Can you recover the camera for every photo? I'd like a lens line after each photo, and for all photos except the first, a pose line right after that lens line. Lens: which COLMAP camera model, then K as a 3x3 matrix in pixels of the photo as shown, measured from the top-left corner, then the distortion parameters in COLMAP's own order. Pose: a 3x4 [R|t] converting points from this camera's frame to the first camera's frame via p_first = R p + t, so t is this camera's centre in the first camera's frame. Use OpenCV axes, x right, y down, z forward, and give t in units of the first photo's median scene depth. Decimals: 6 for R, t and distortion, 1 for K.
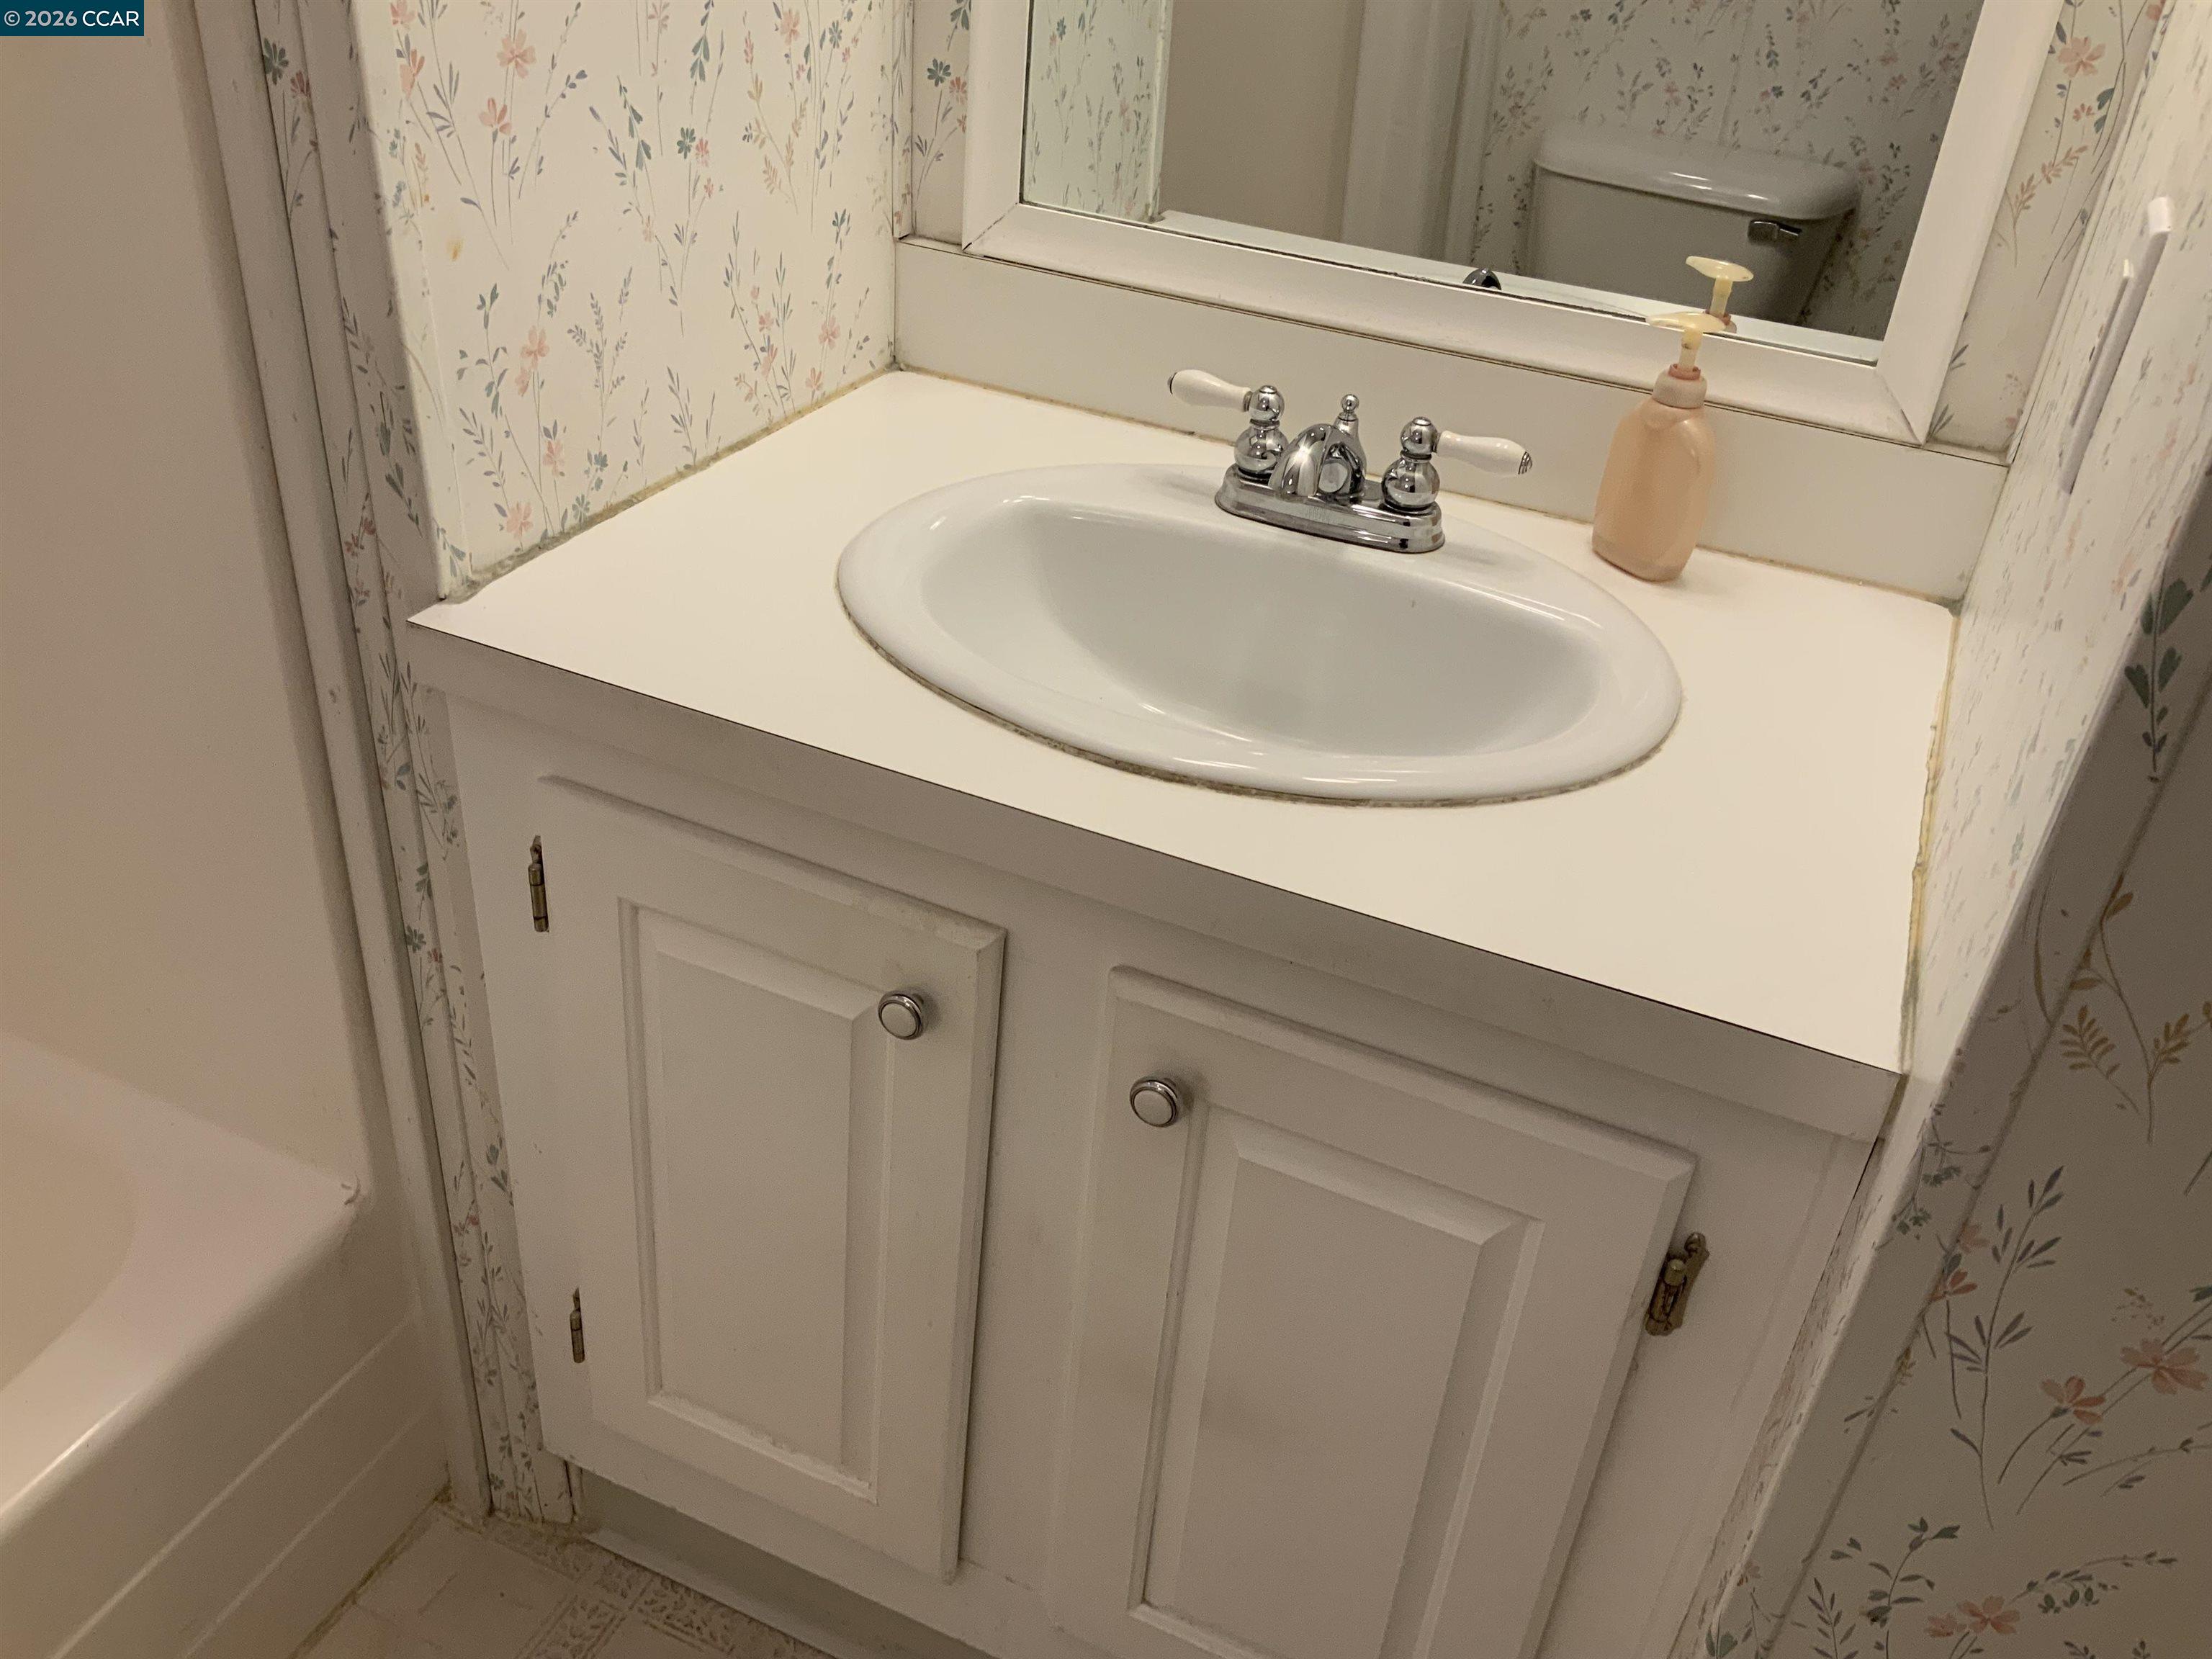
lens RADIAL K [[1841.6, 0, 1163.4], [0, 1841.6, 858.3], [0, 0, 1]] dist [0.056624, -0.139739]
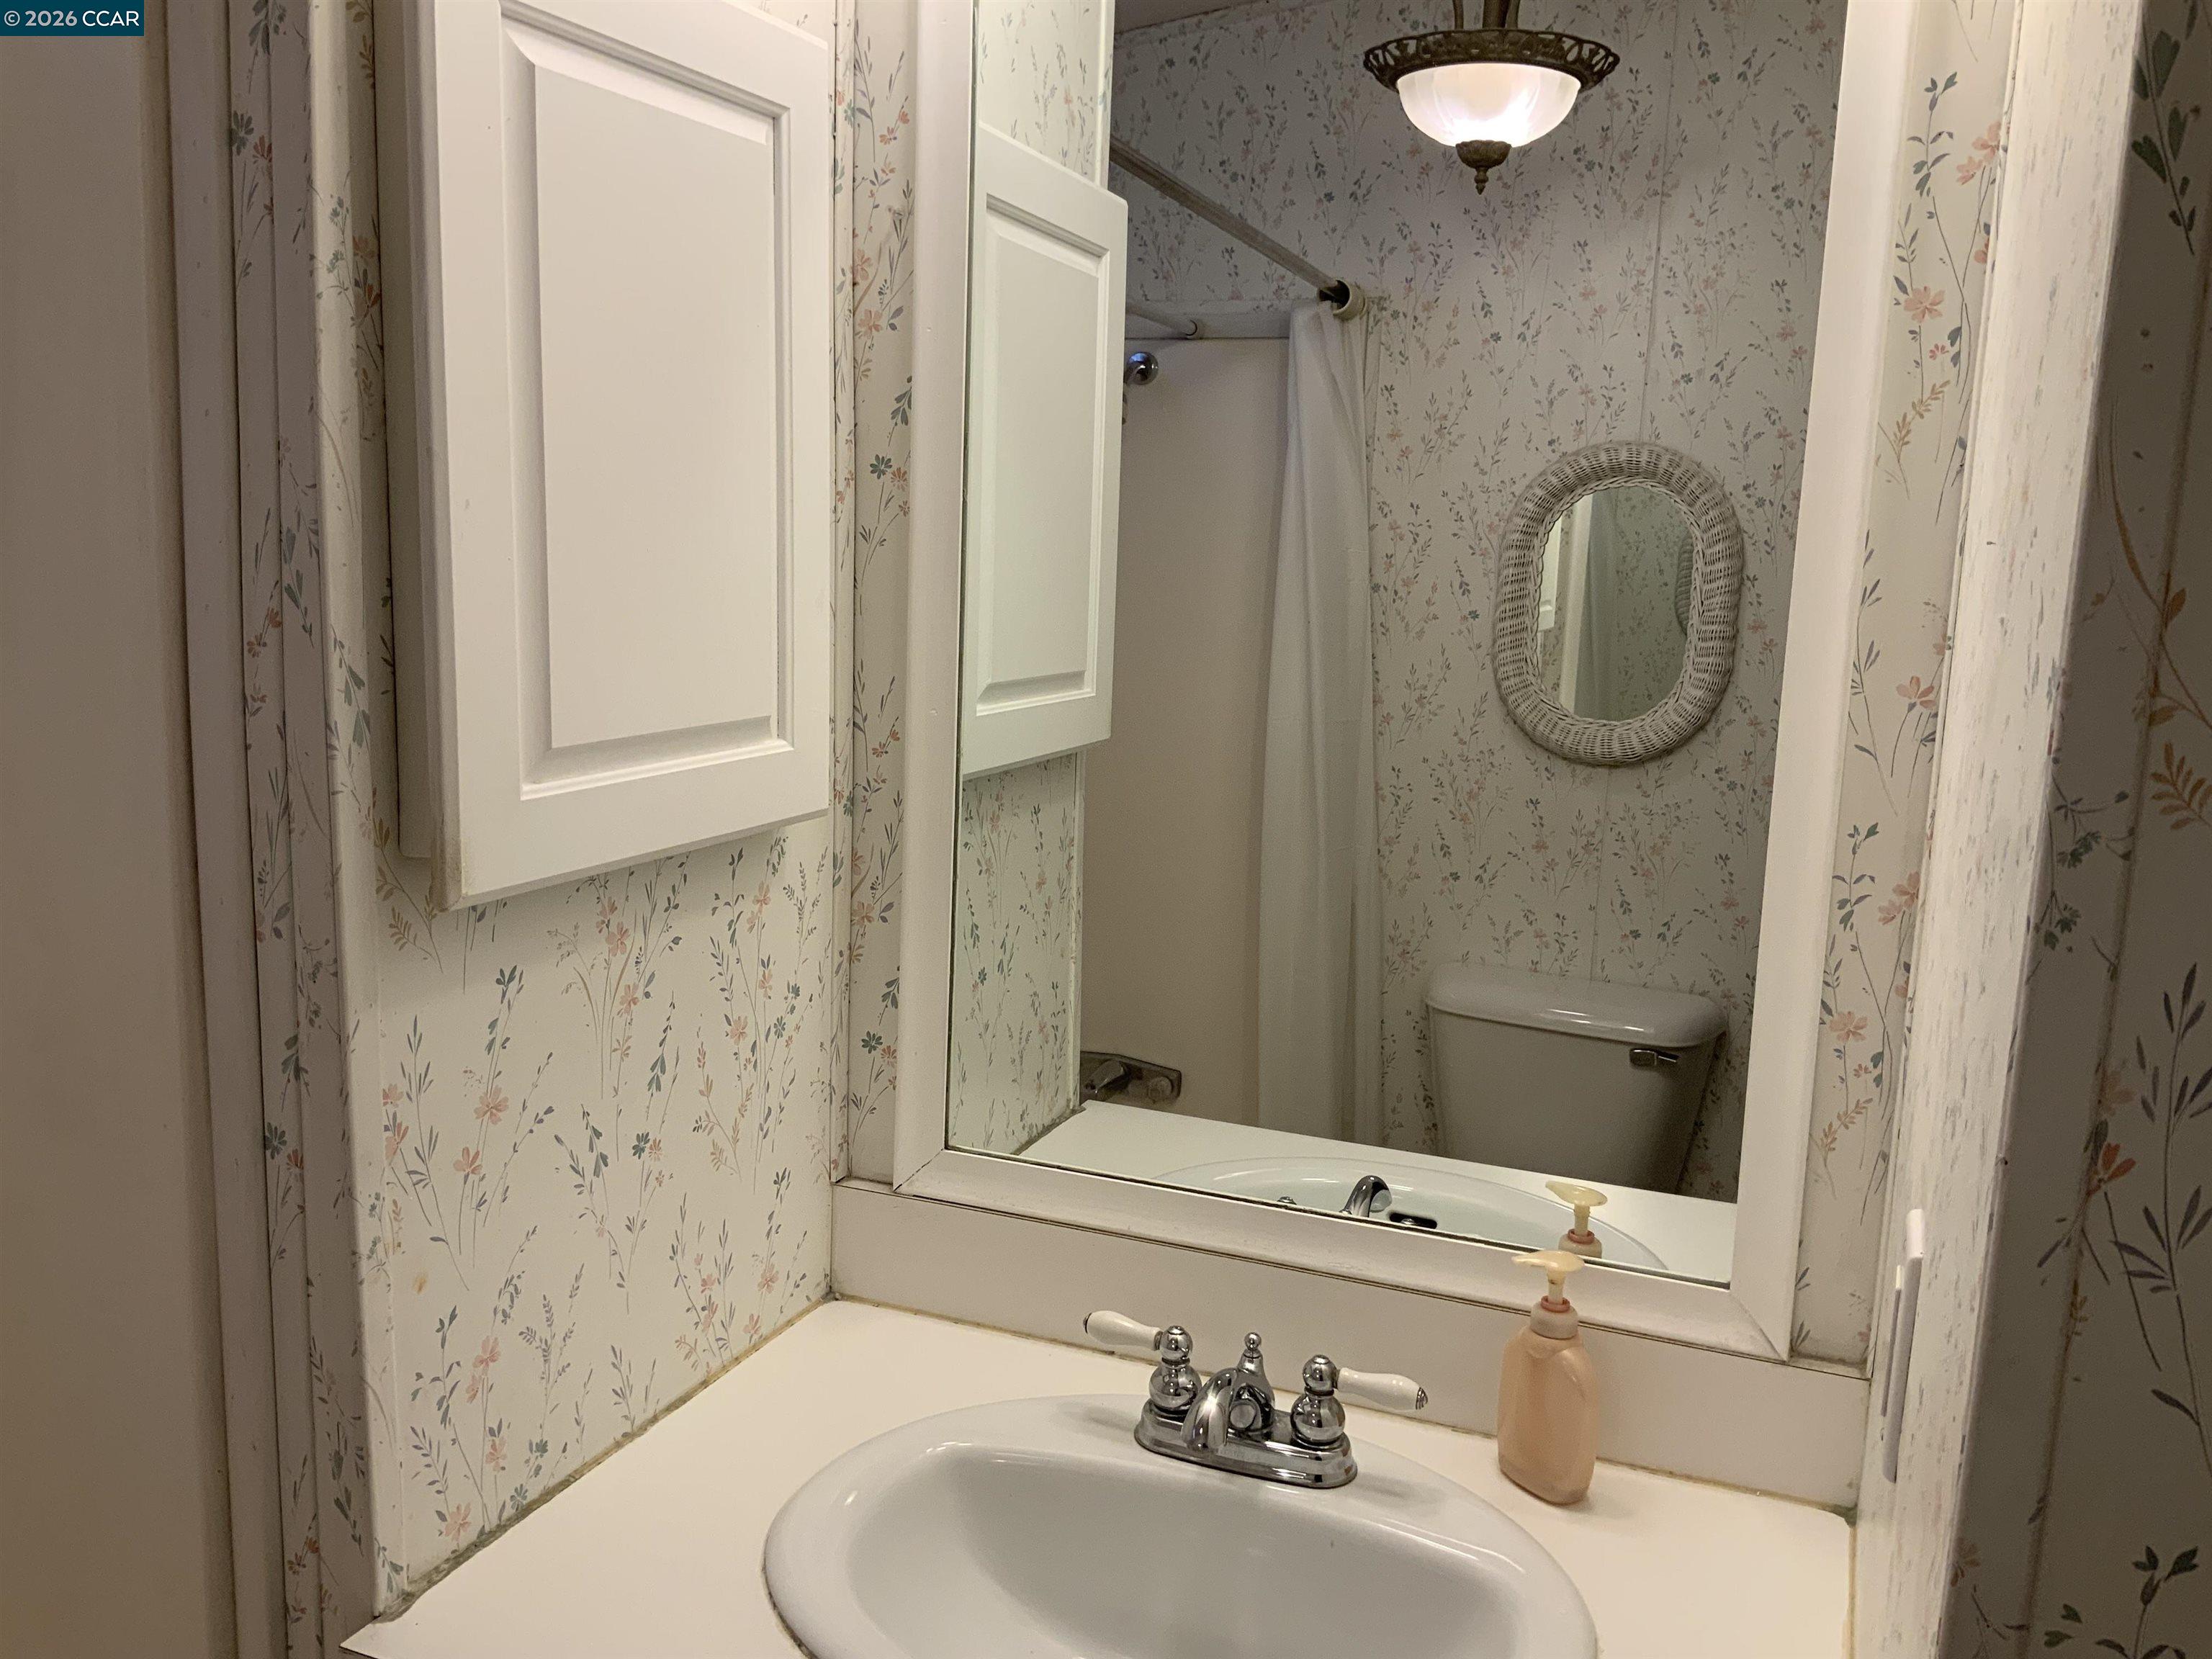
lens RADIAL K [[1841.6, 0, 1149.7], [0, 1841.6, 819.0], [0, 0, 1]] dist [0.056624, -0.139739]
pose [[0.998082, -0.054548, 0.029277, 0.026972], [0.061779, 0.908134, -0.414097, -0.083490], [-0.004000, 0.415111, 0.909762, -0.098351]]
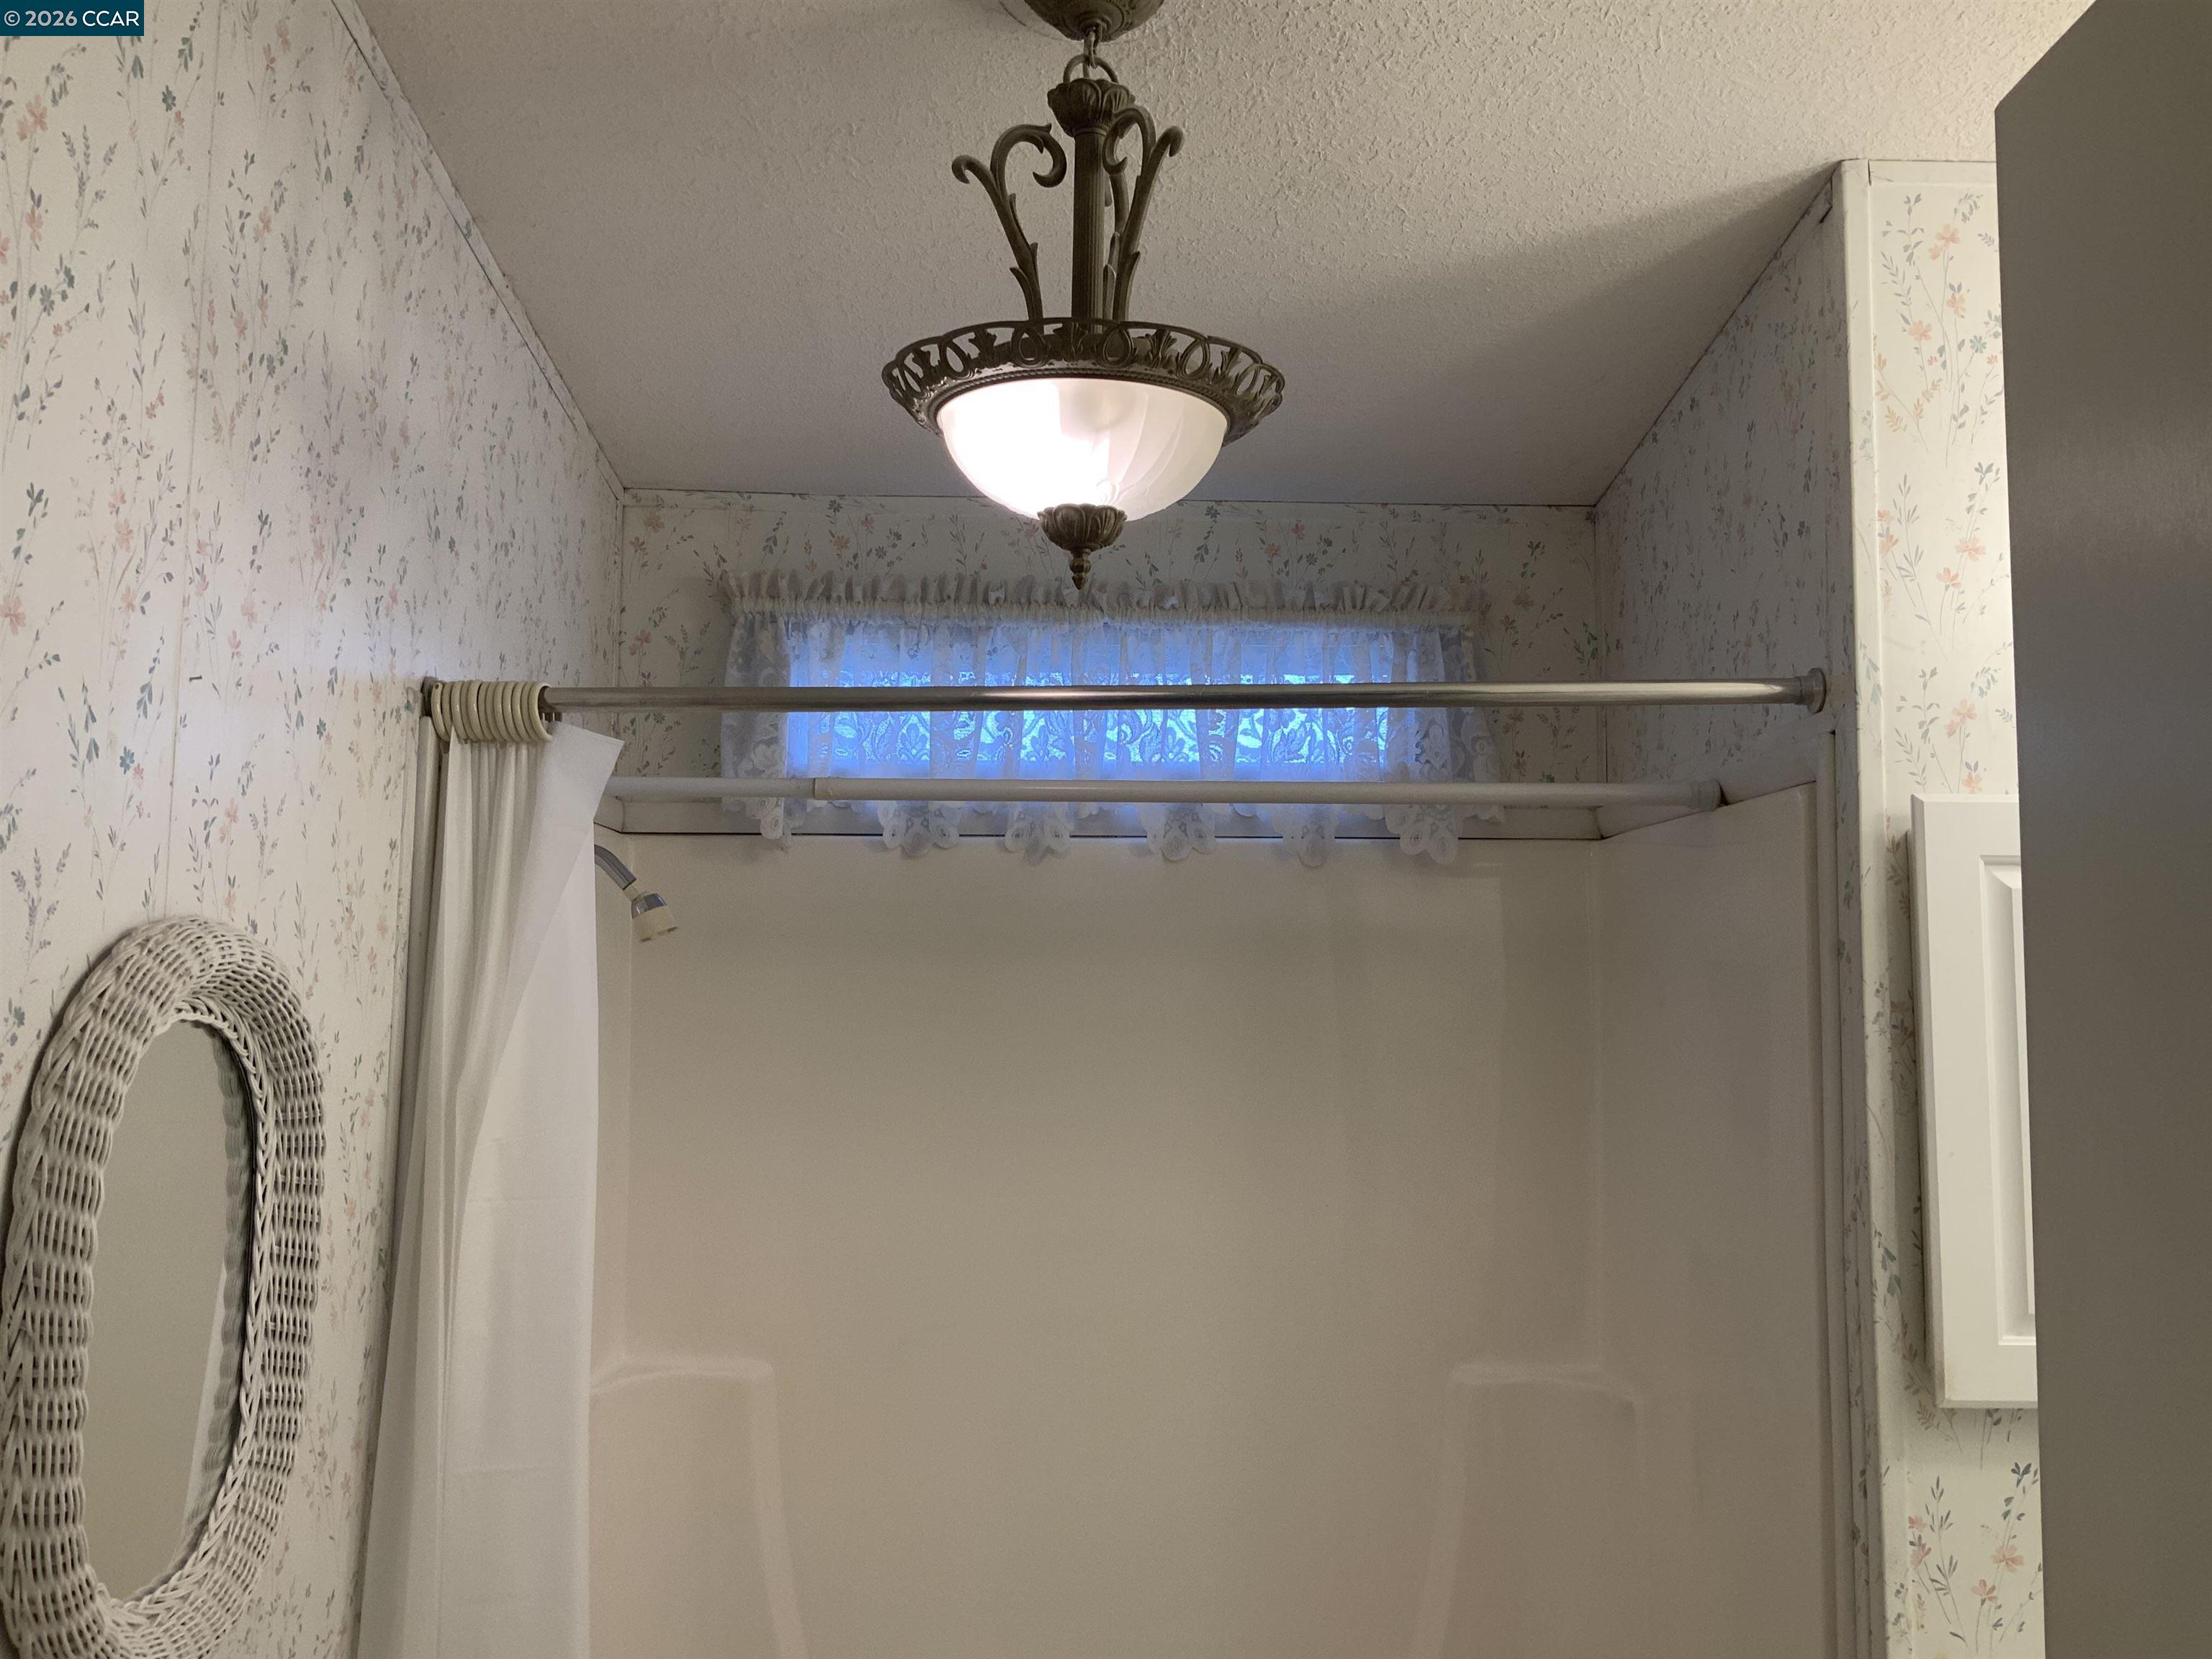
lens RADIAL K [[1841.6, 0, 1108.4], [0, 1841.6, 828.3], [0, 0, 1]] dist [0.056624, -0.139739]
pose [[0.395035, -0.165326, -0.903667, 0.812060], [-0.497974, 0.788082, -0.361868, 0.047558], [0.771990, 0.592954, 0.228992, -0.349436]]
